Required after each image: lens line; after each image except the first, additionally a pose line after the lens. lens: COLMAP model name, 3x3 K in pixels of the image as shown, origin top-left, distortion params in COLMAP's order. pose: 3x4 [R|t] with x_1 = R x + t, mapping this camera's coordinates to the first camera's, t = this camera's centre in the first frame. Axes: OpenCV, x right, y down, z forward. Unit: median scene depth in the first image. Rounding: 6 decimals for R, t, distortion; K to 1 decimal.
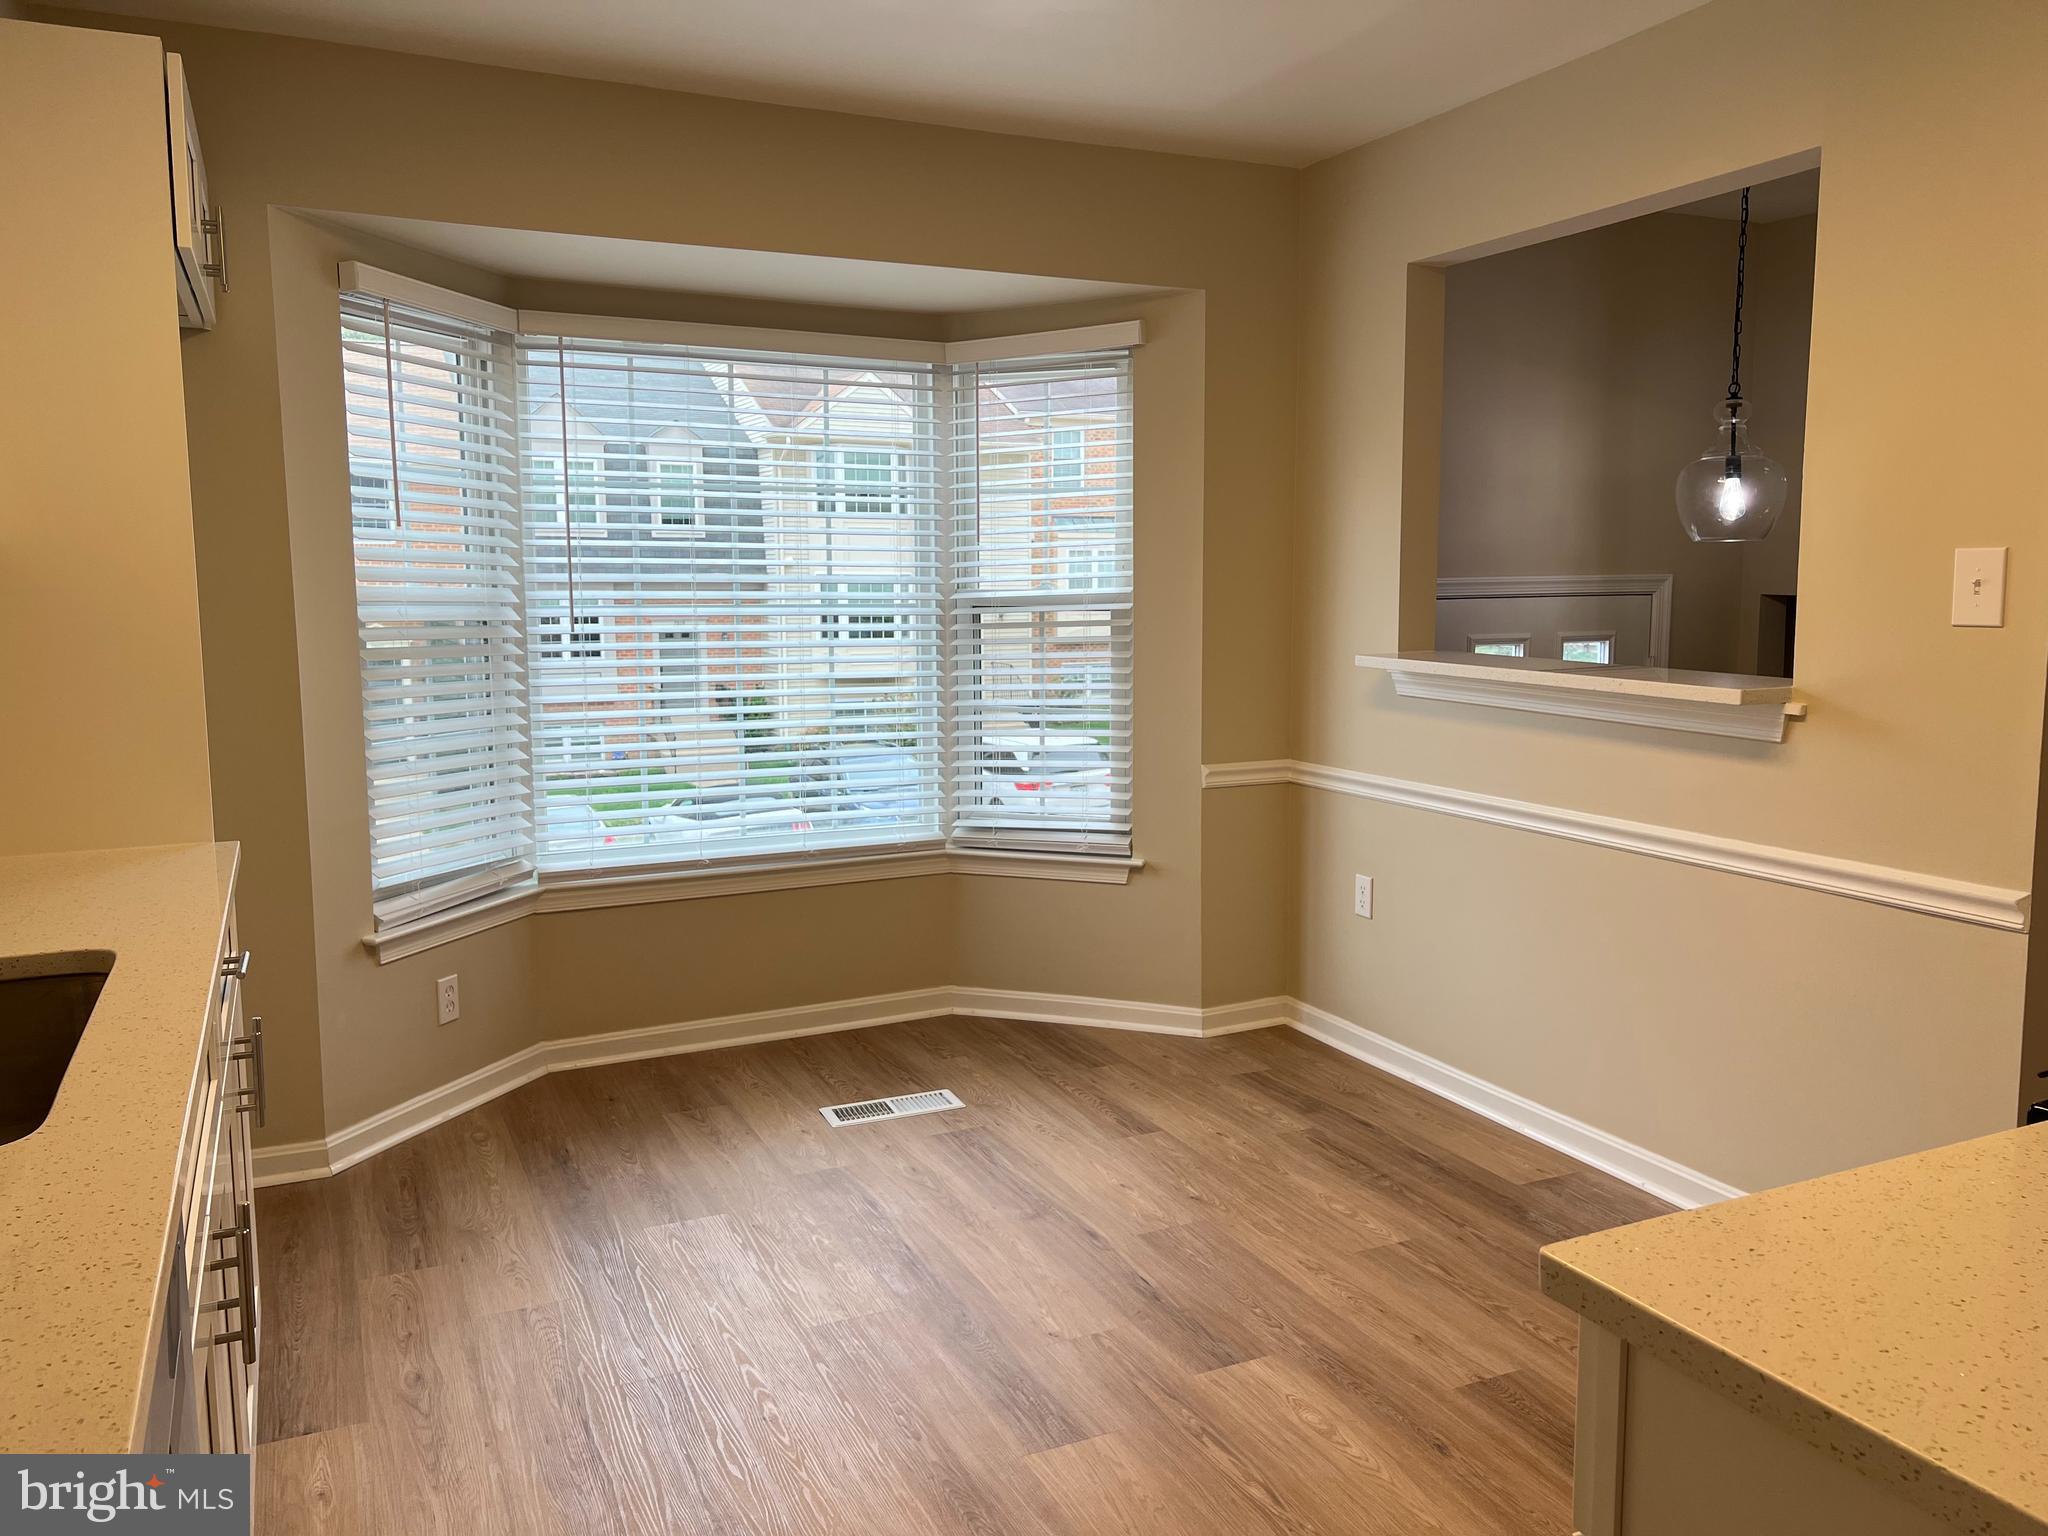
lens RADIAL K [[1514.2, 0, 1048.2], [0, 1514.2, 724.2], [0, 0, 1]] dist [0.204480, -0.441818]
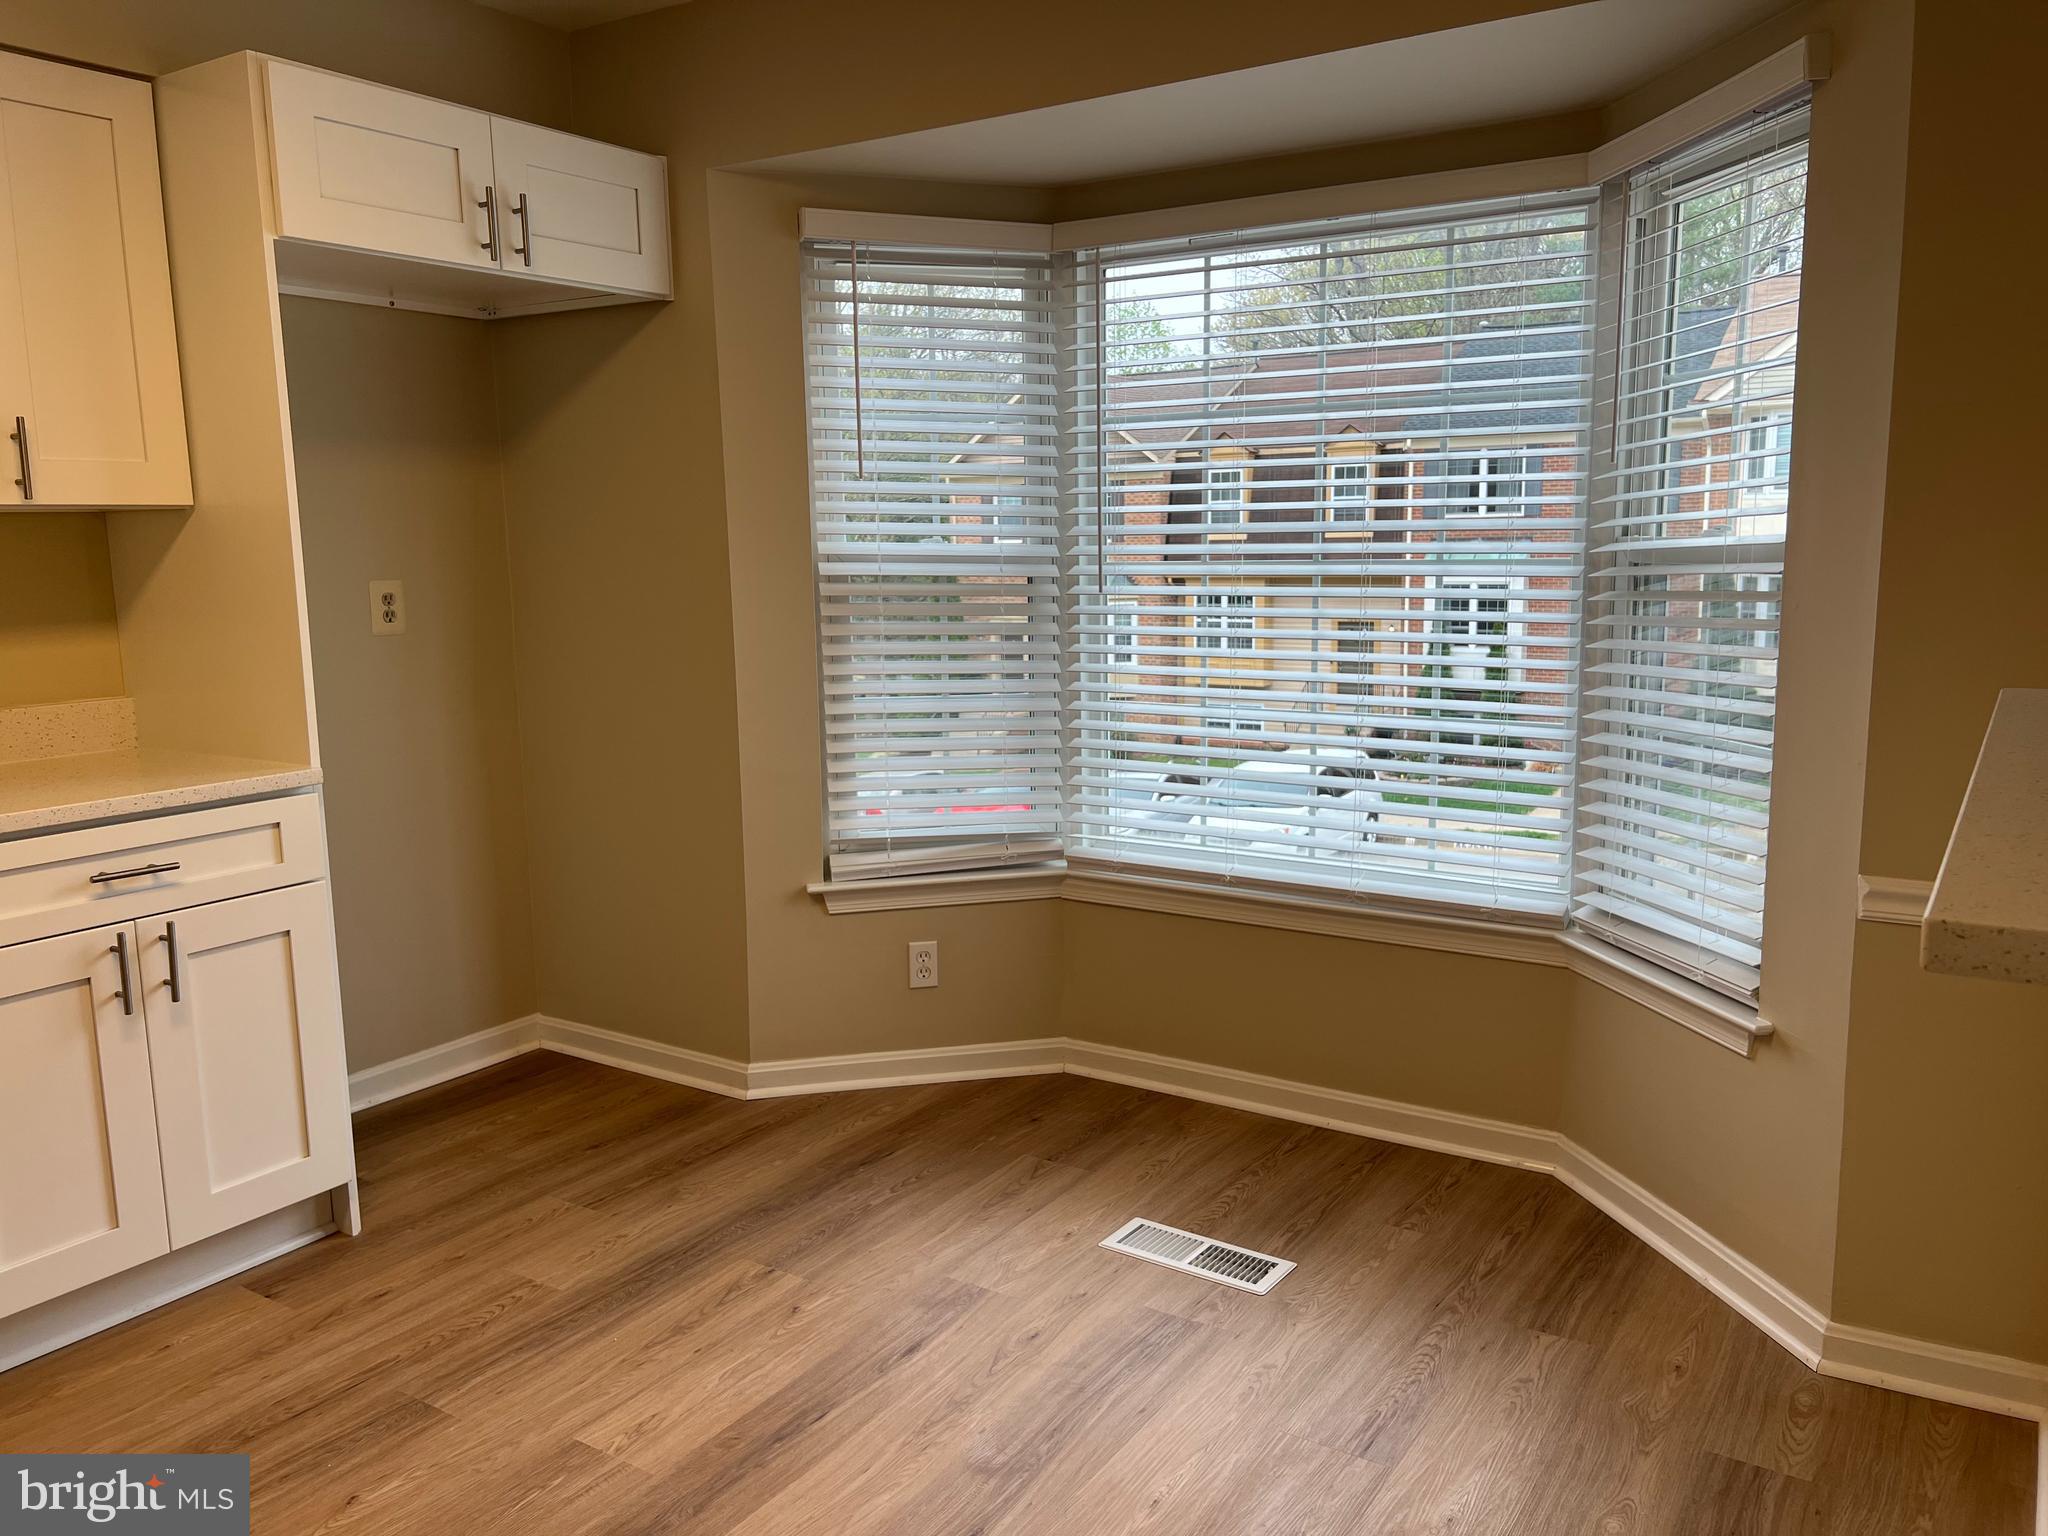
lens RADIAL K [[1540.0, 0, 1041.1], [0, 1540.0, 759.5], [0, 0, 1]] dist [0.050227, -0.061143]
pose [[0.529950, 0.120464, -0.839429, 0.423854], [-0.071660, 0.992680, 0.097216, -0.047360], [0.844996, 0.008634, 0.534703, 0.509349]]
